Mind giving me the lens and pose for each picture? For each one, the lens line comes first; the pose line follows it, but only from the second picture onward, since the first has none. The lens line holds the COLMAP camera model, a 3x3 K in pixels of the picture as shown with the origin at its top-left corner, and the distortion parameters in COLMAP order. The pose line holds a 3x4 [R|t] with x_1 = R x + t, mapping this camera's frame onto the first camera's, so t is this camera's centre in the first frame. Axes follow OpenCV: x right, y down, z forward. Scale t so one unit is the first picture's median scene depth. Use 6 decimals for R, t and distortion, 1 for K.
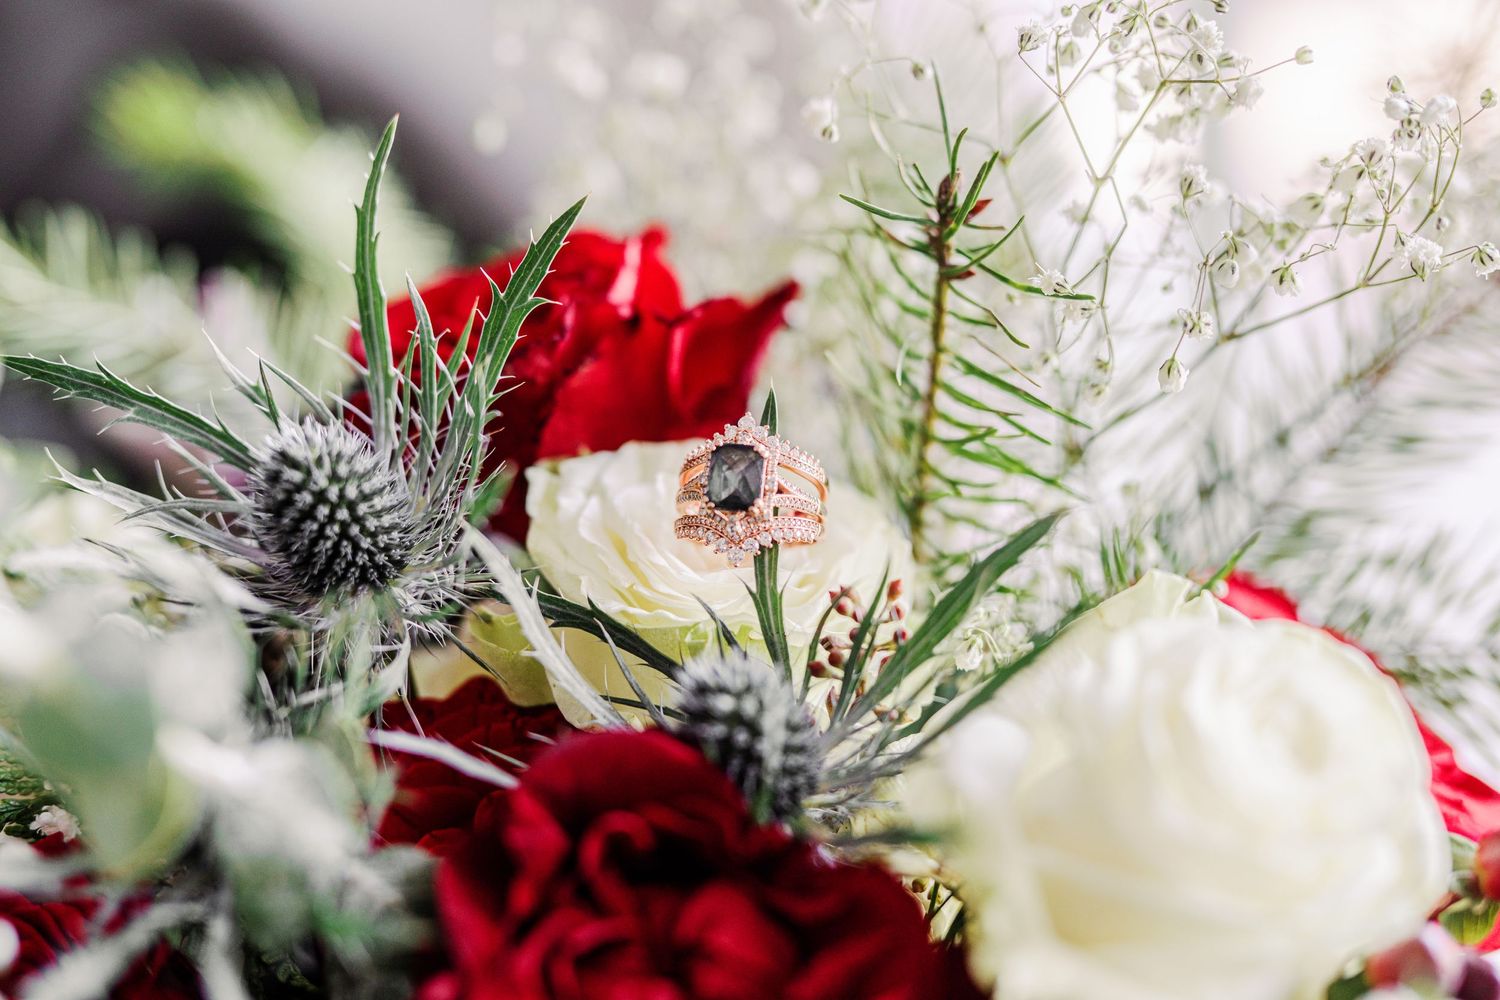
lens RADIAL K [[2077.6, 0, 750.0], [0, 2077.6, 500.0], [0, 0, 1]] dist [-0.034164, -0.054617]
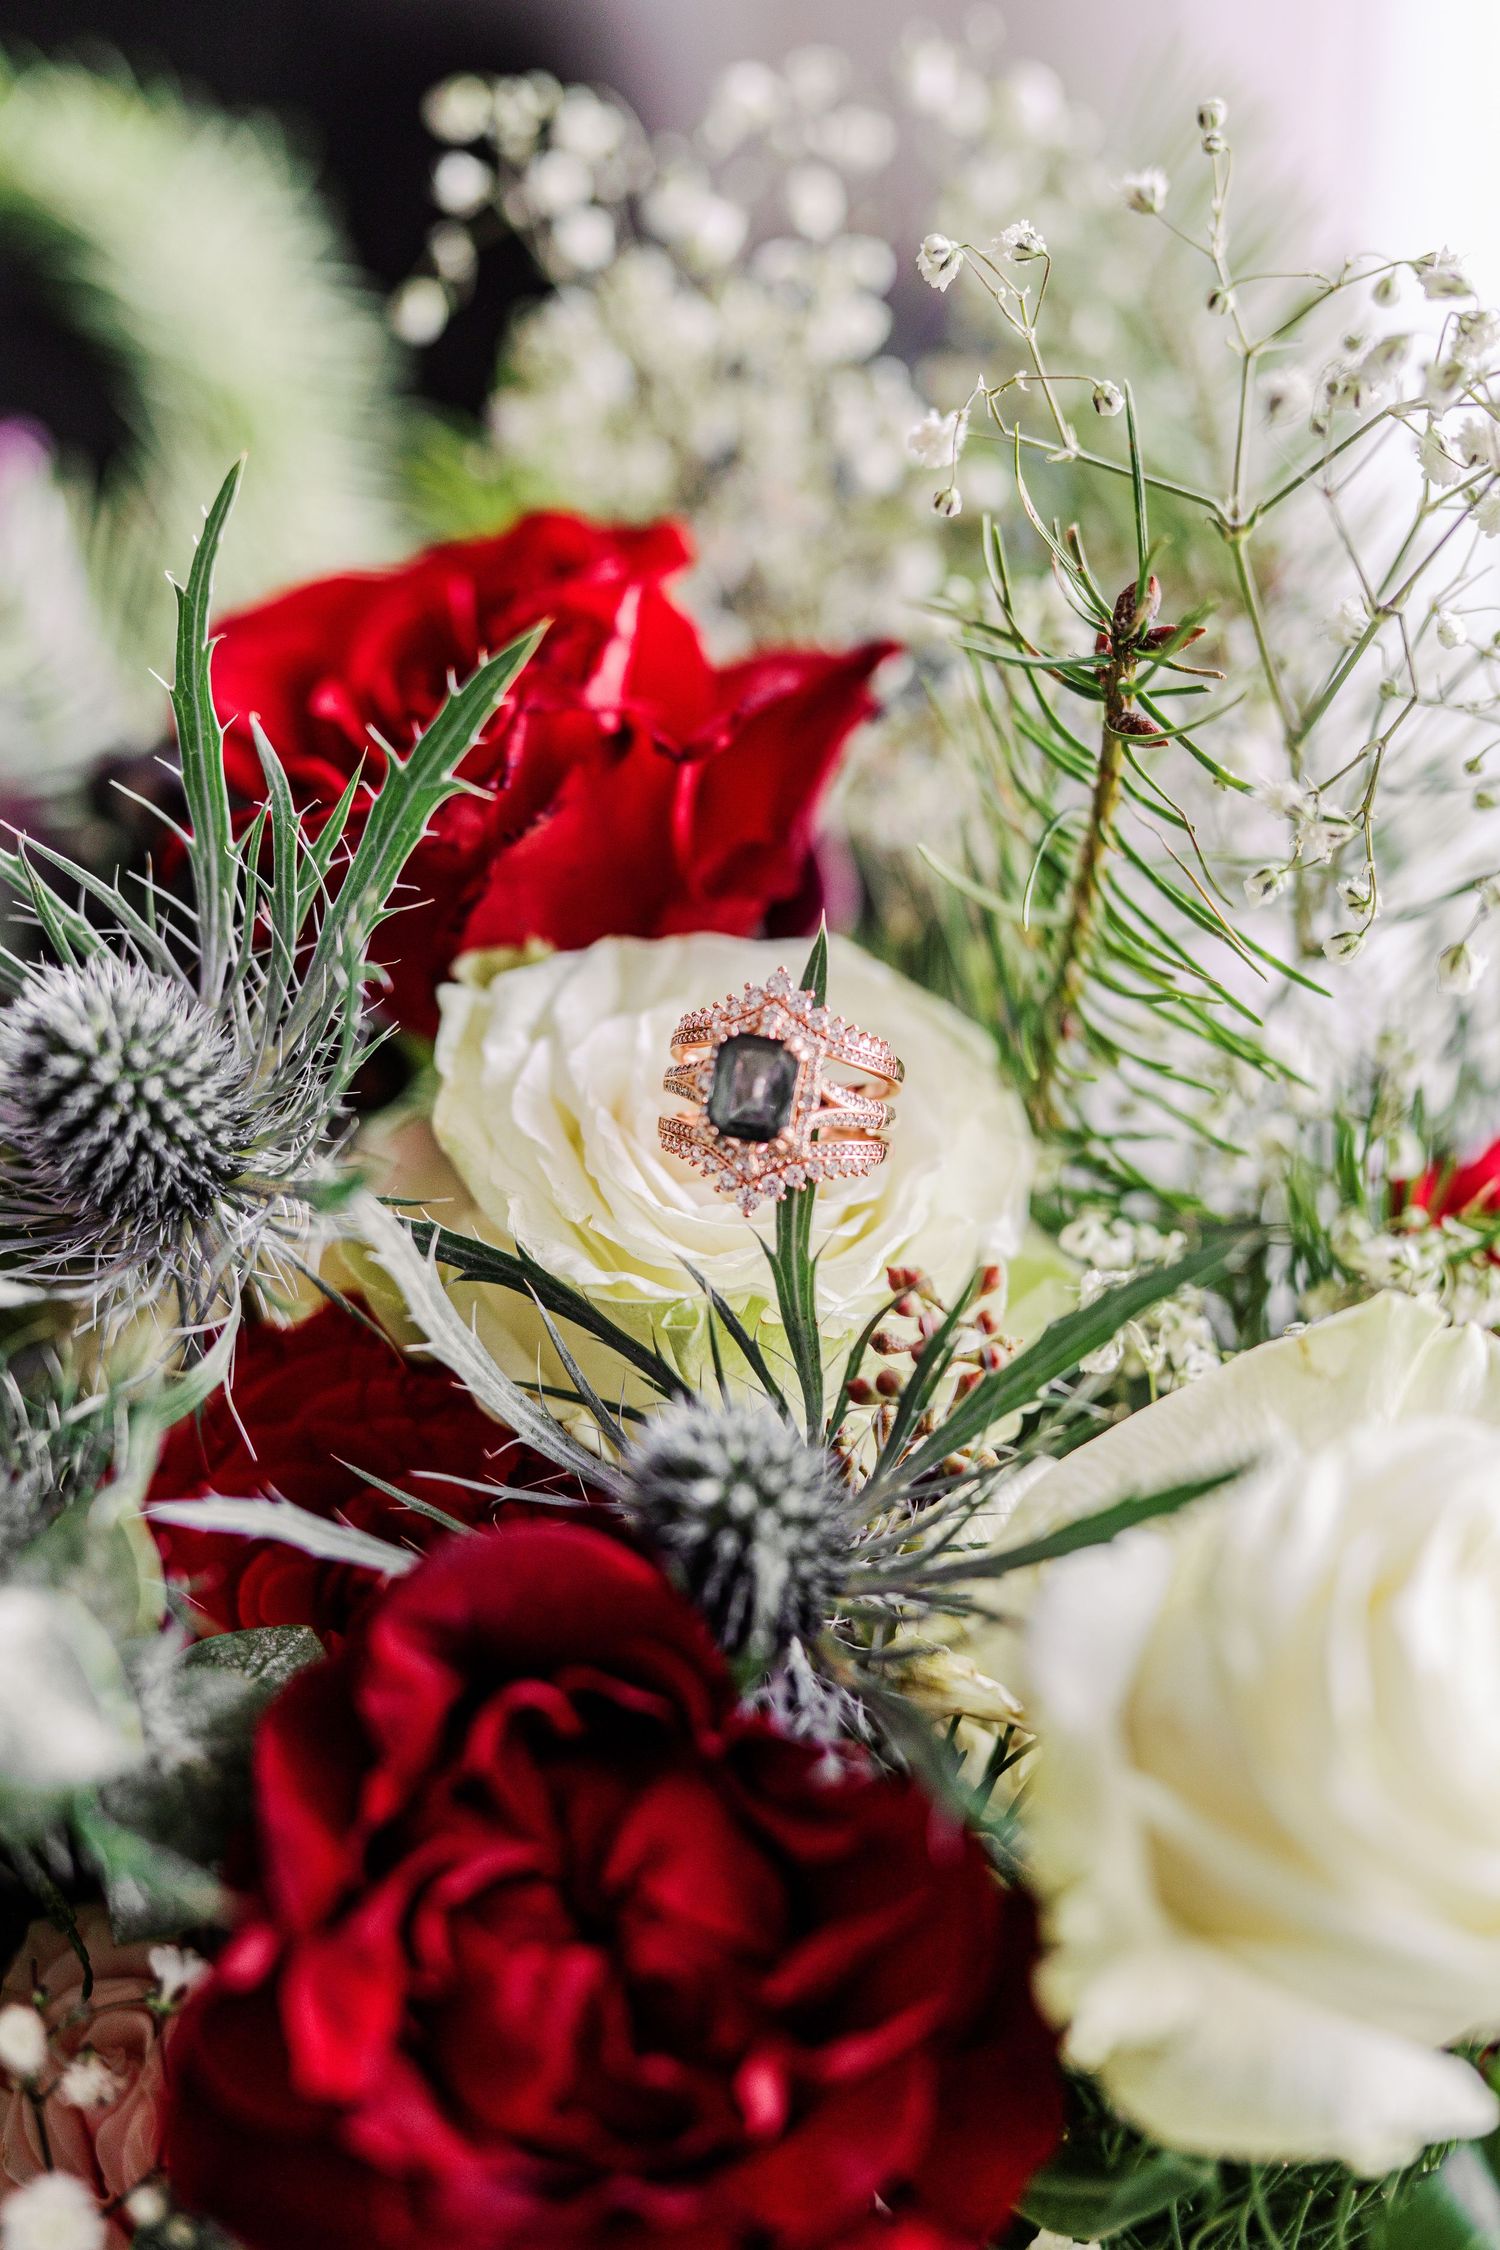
lens RADIAL K [[3116.5, 0, 750.0], [0, 3116.5, 1125.0], [0, 0, 1]] dist [-0.034164, -0.054617]
pose [[0.997339, 0.067080, -0.028536, 0.019900], [-0.058819, 0.971745, 0.228585, -0.216337], [0.043063, -0.226299, 0.973106, 0.063938]]
